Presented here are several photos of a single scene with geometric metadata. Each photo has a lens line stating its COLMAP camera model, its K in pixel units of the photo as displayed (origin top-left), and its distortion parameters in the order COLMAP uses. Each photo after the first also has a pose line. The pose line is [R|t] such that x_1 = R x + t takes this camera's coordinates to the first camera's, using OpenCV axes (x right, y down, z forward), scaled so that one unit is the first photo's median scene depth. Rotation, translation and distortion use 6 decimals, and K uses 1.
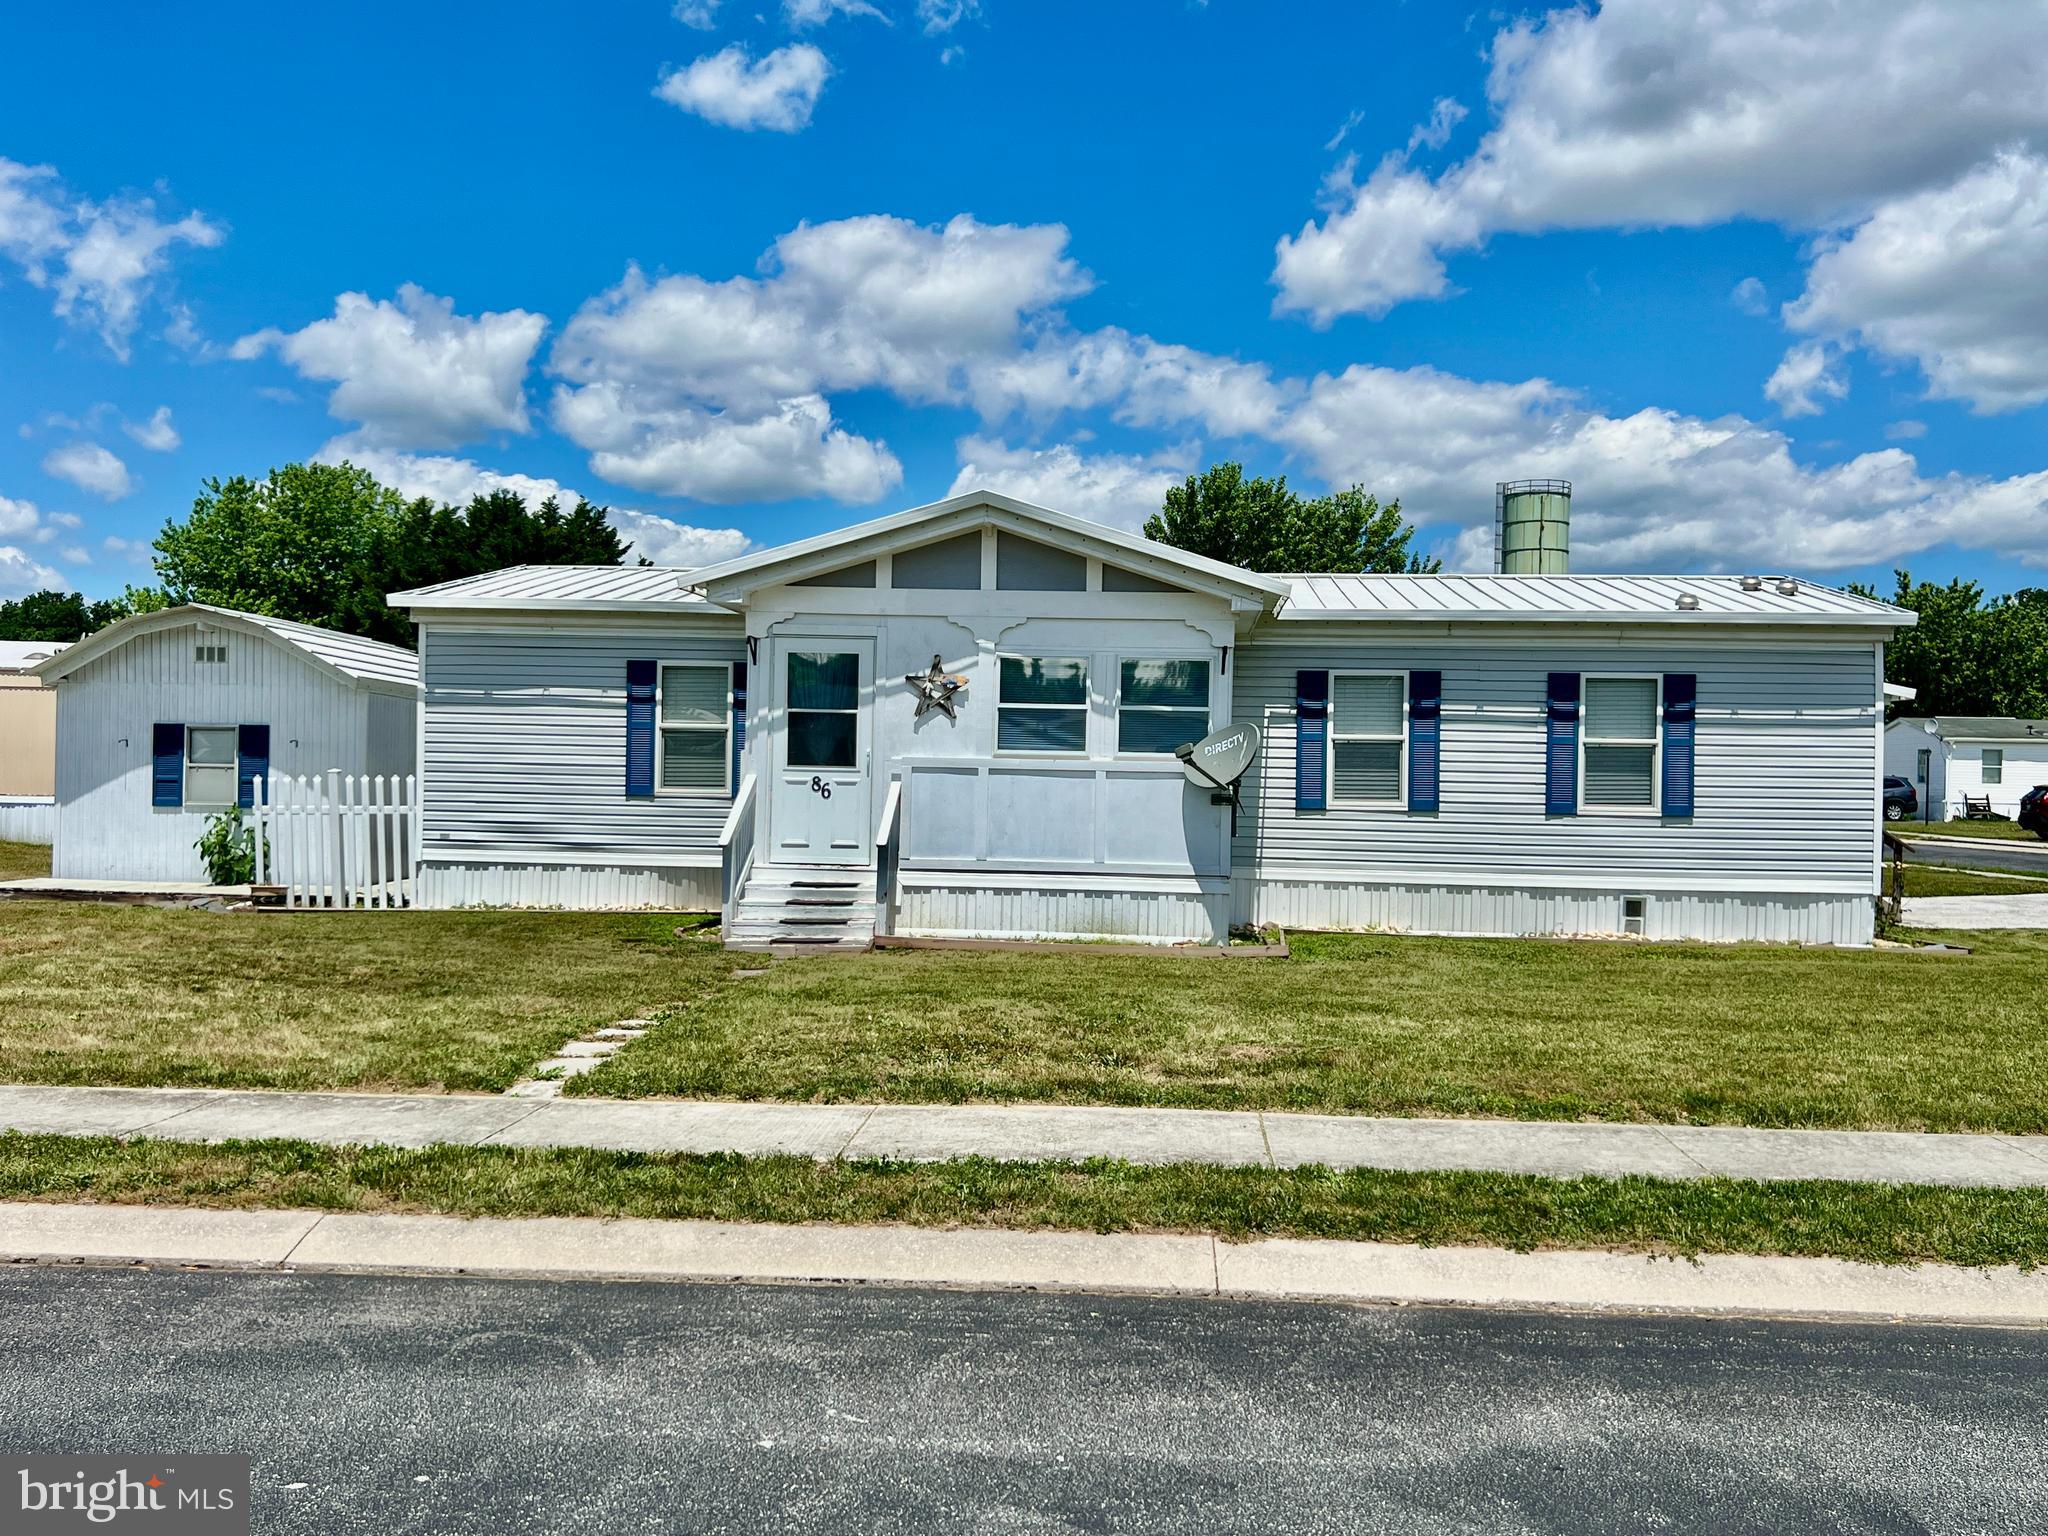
lens RADIAL K [[1854.7, 0, 1024.0], [0, 1854.7, 768.0], [0, 0, 1]] dist [0.209224, -0.575135]
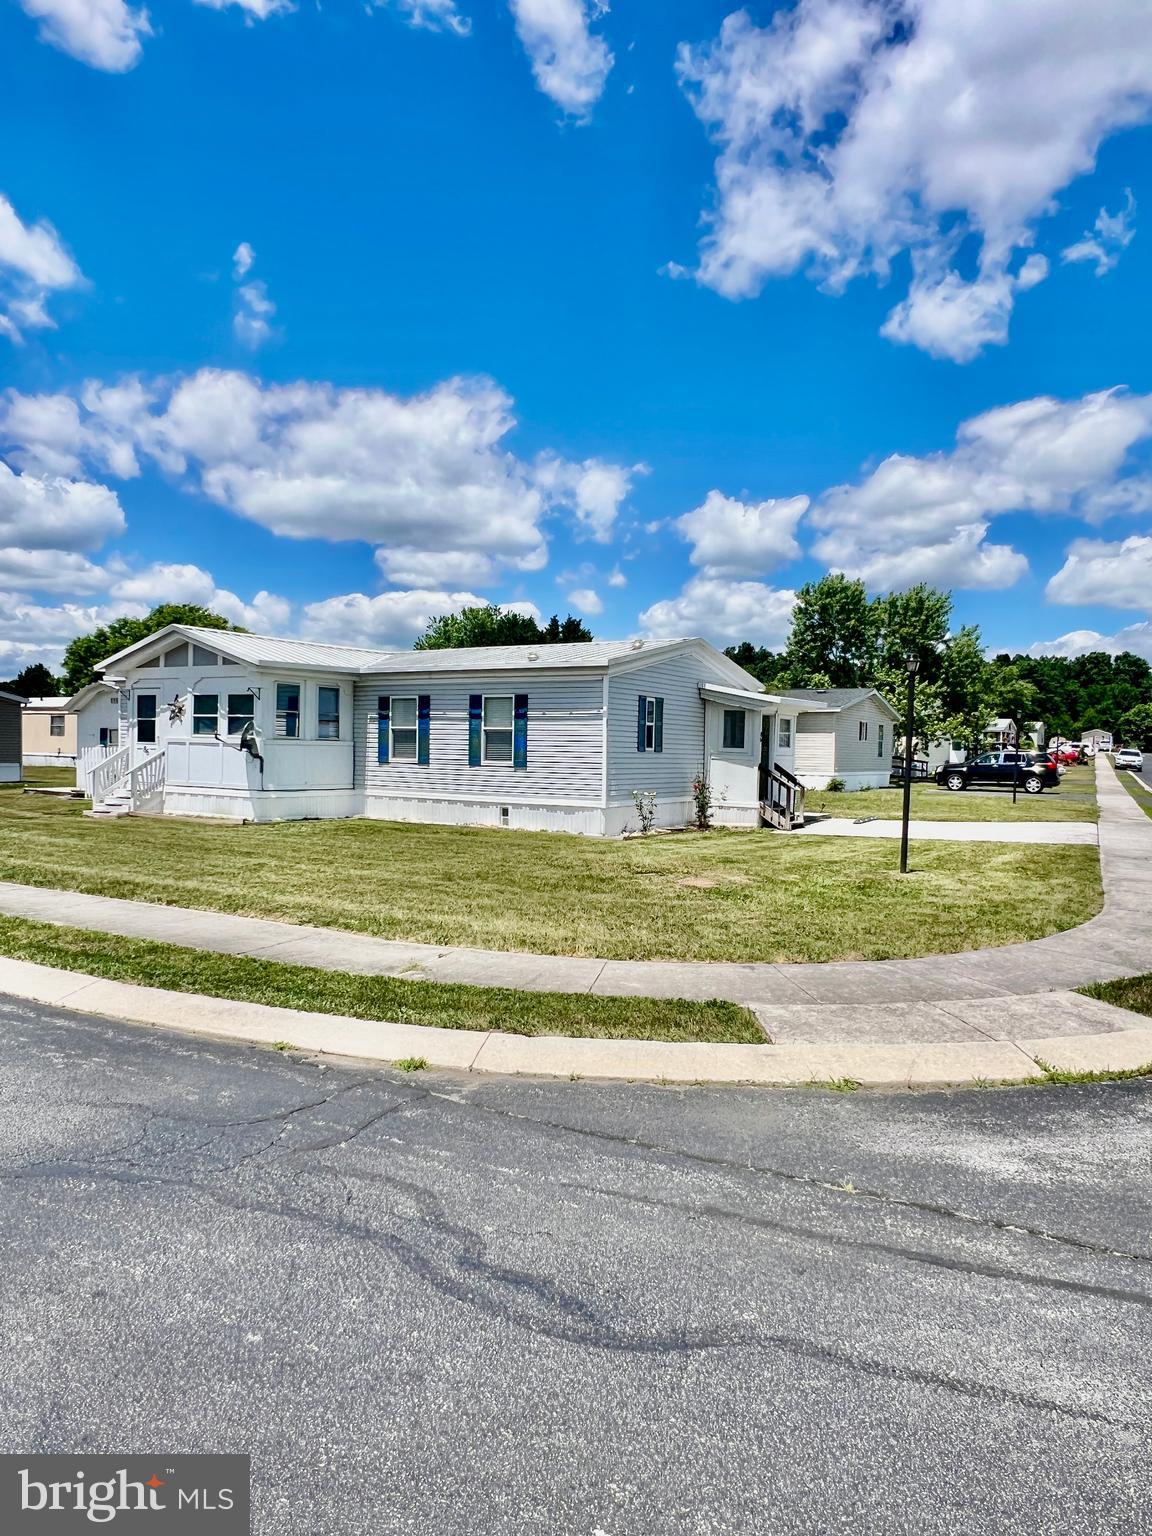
lens RADIAL K [[1133.0, 0, 576.0], [0, 1133.0, 768.0], [0, 0, 1]] dist [0.053422, 0.000178]
pose [[0.860722, 0.006275, -0.509037, 1.000737], [-0.002408, 0.999963, 0.008255, 0.017484], [0.509070, -0.005879, 0.860705, 0.004705]]
